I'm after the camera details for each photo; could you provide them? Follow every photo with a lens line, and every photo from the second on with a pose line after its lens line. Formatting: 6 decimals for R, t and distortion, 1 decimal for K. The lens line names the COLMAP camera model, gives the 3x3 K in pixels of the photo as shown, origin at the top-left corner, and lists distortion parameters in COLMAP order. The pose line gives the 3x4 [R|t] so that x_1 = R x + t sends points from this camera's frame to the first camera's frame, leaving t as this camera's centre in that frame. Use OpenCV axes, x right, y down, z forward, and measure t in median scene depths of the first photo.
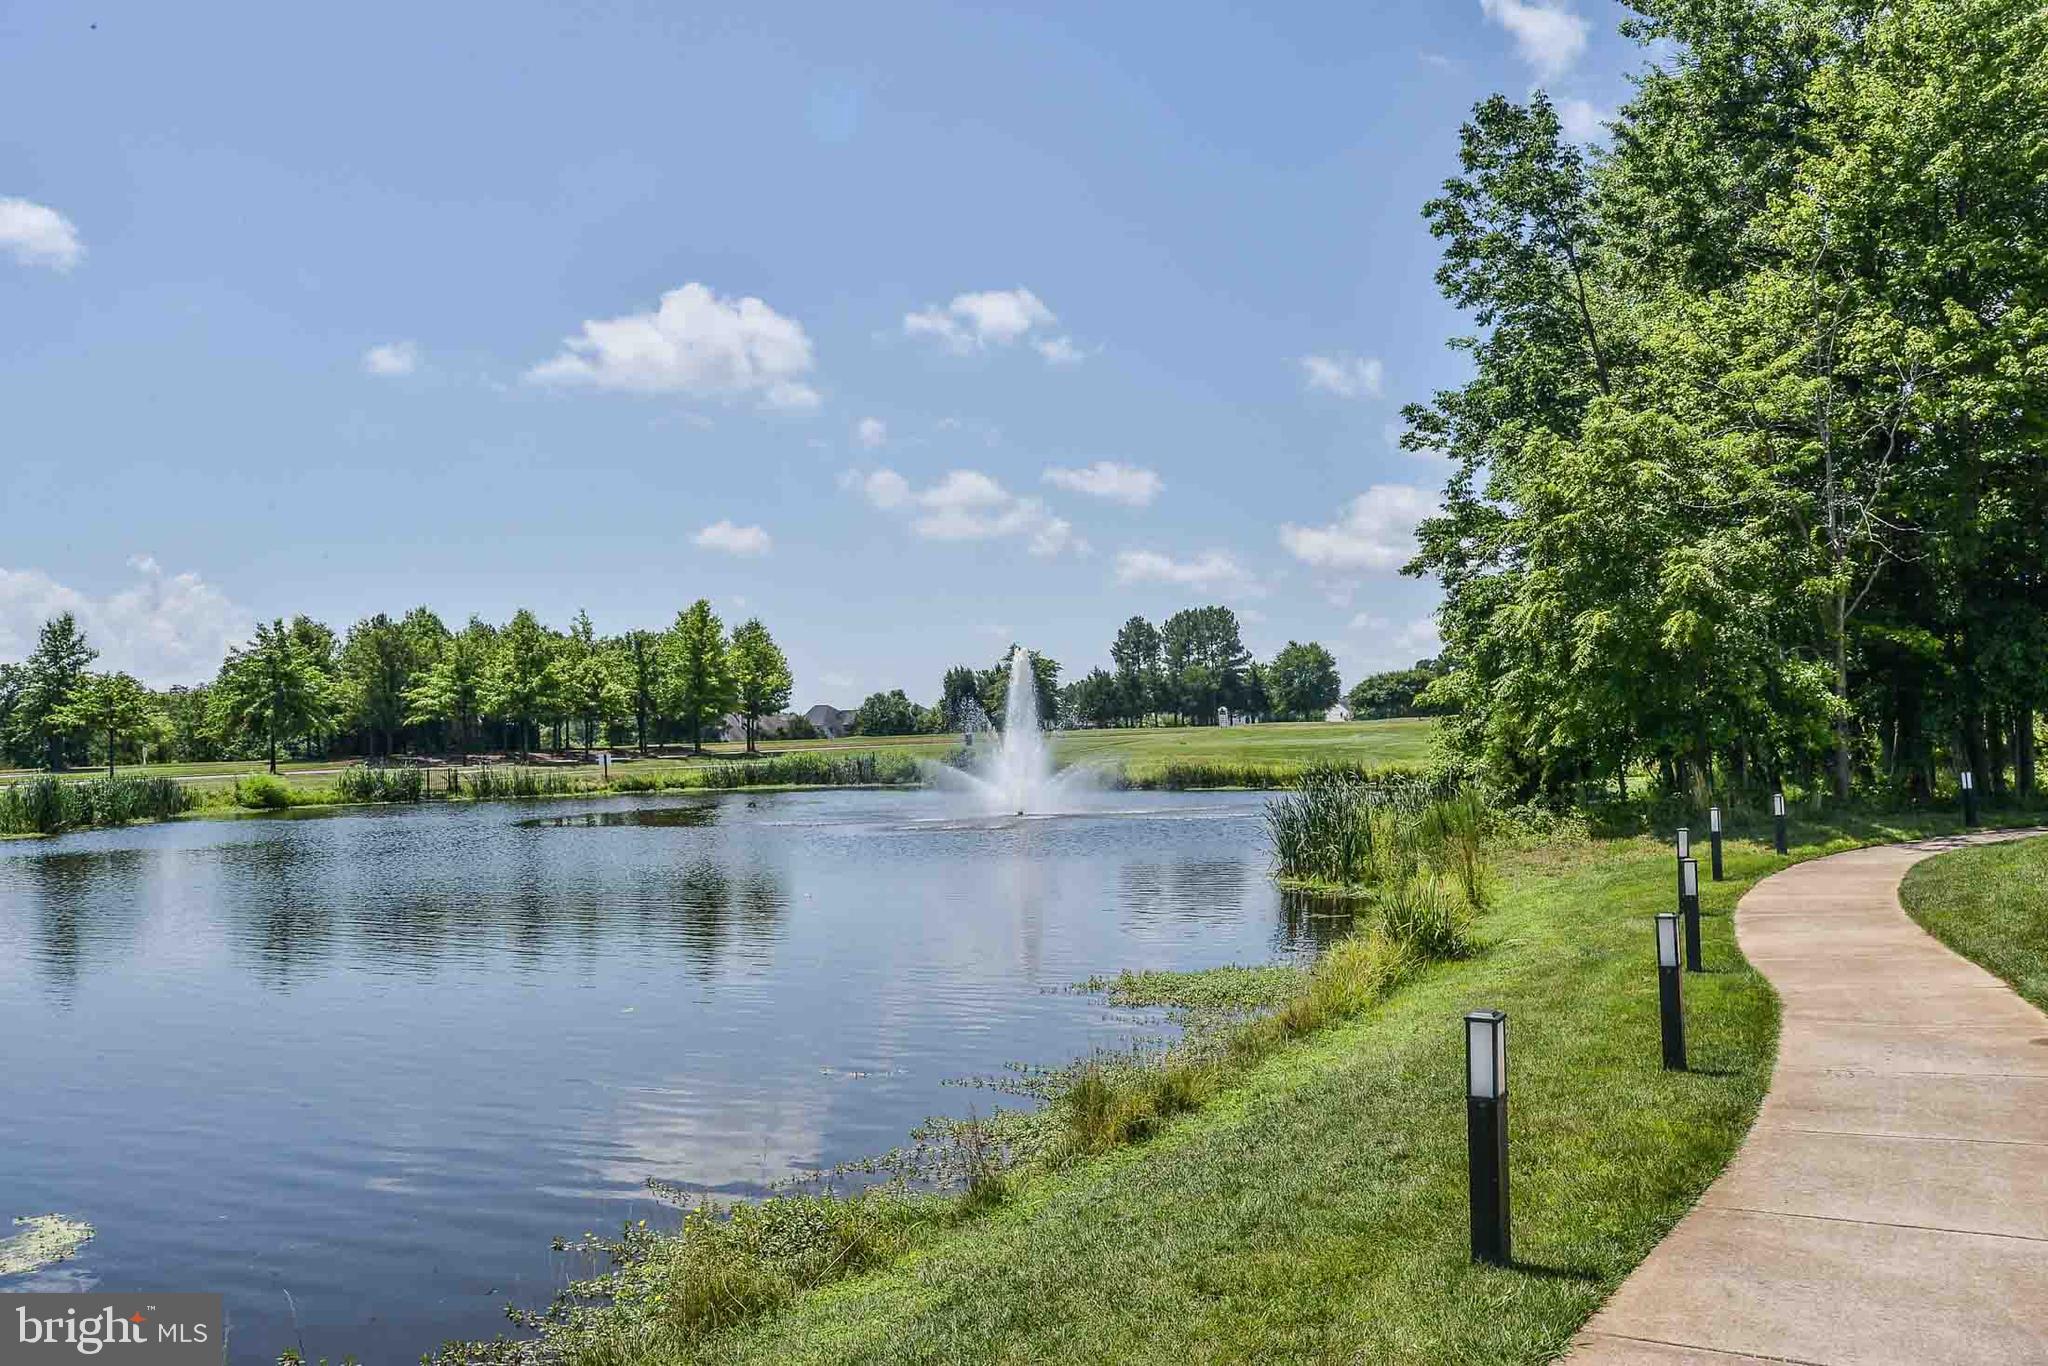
lens RADIAL K [[1734.4, 0, 1018.9], [0, 1734.4, 685.0], [0, 0, 1]] dist [-0.030410, 0.002747]
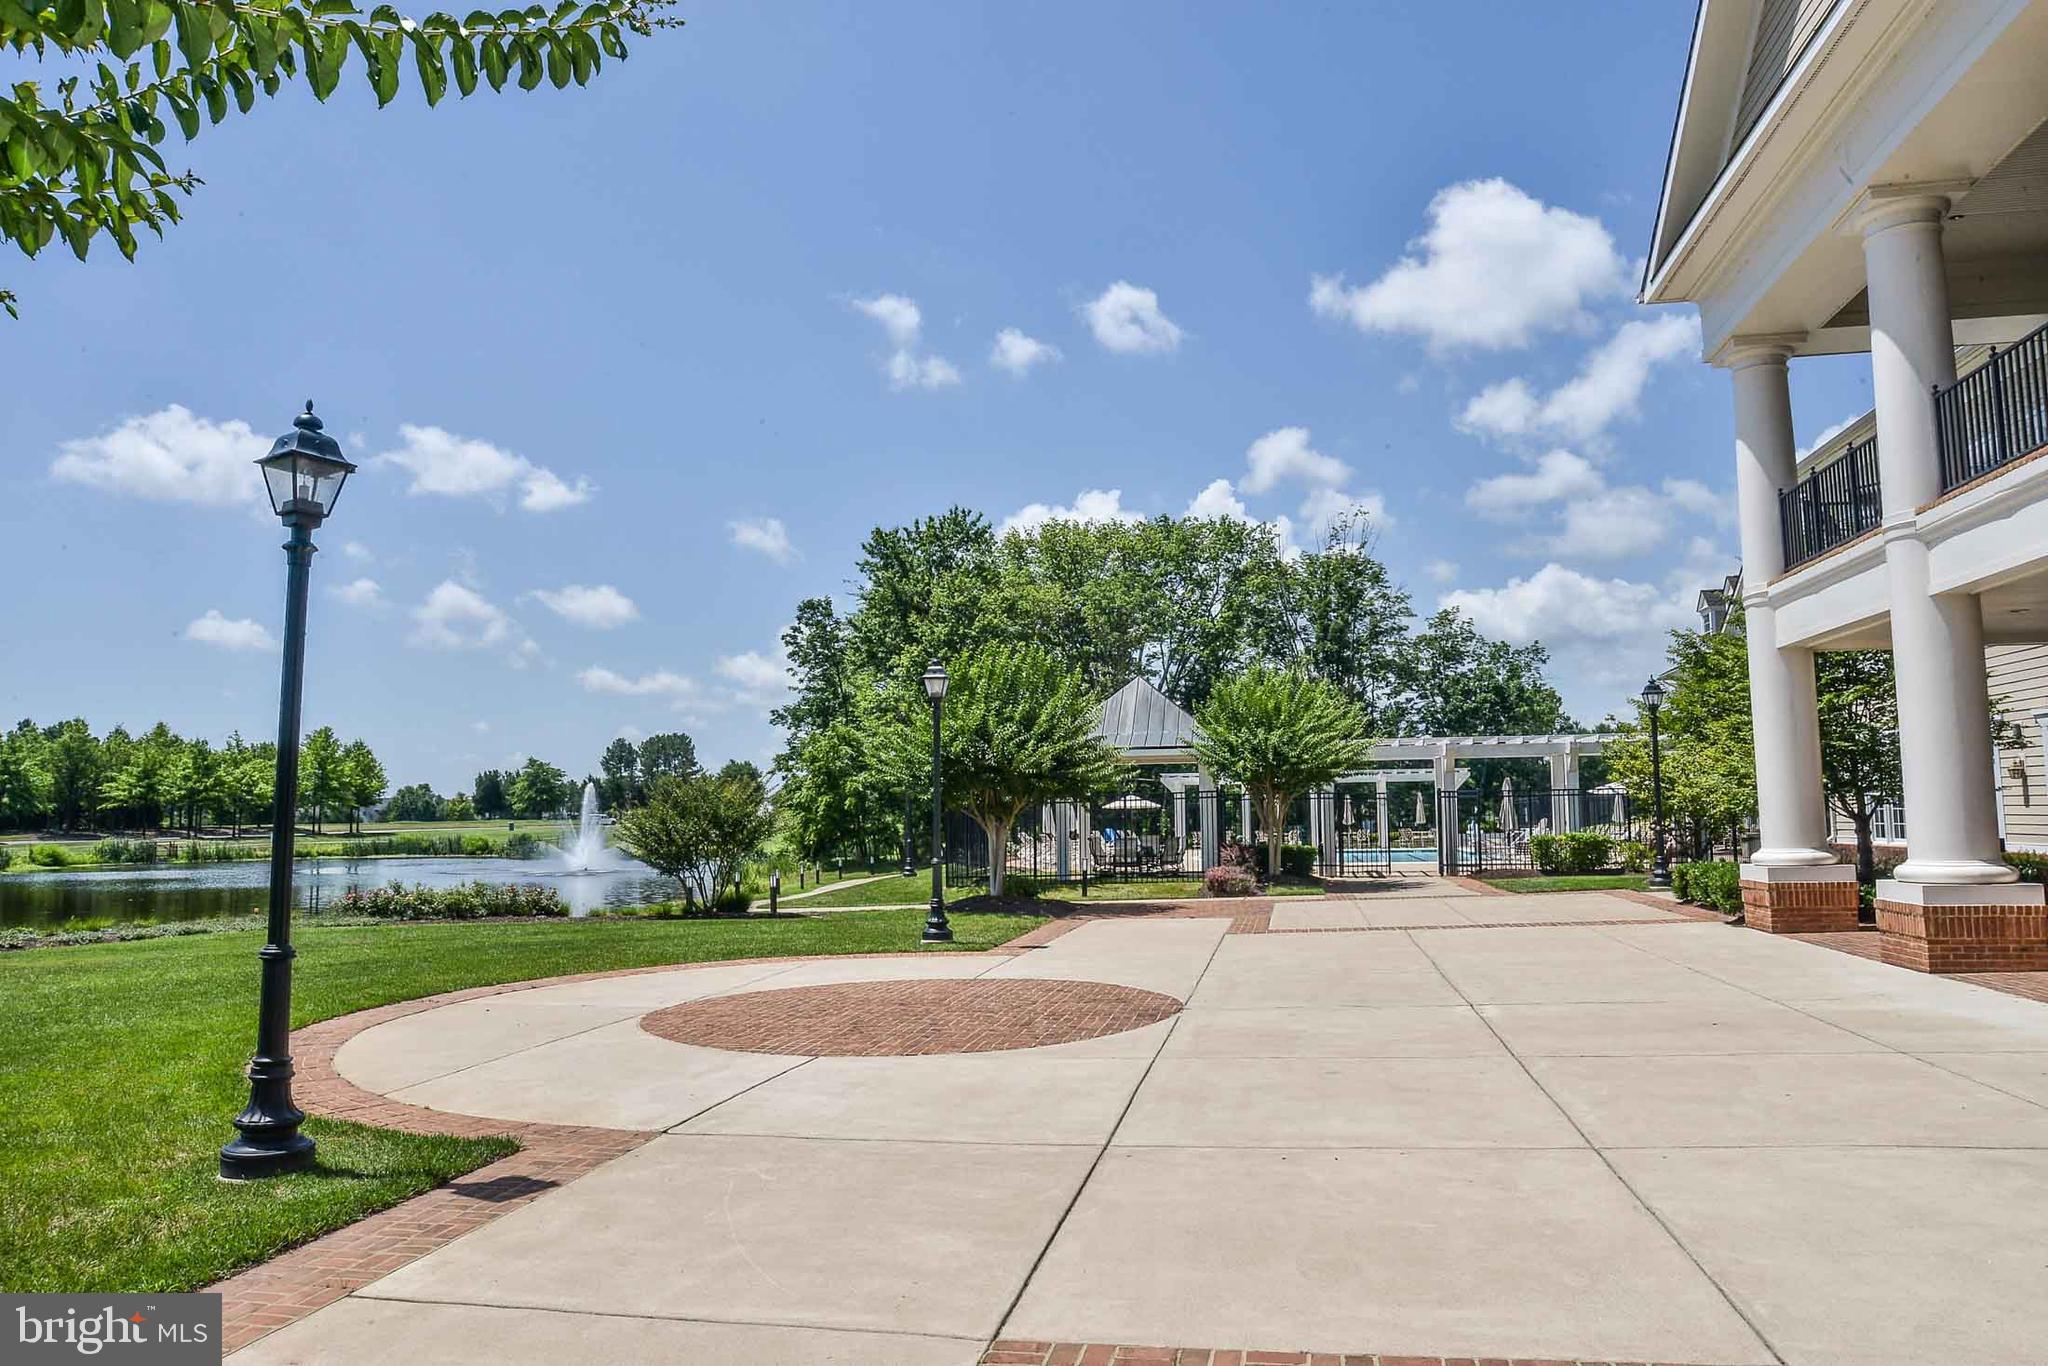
lens RADIAL K [[1428.8, 0, 1014.5], [0, 1428.8, 675.4], [0, 0, 1]] dist [-0.008945, 0.003086]
pose [[0.938969, 0.054101, 0.339722, -0.052921], [-0.028926, 0.996476, -0.078738, -0.016069], [-0.342784, 0.064105, 0.937224, -0.359781]]
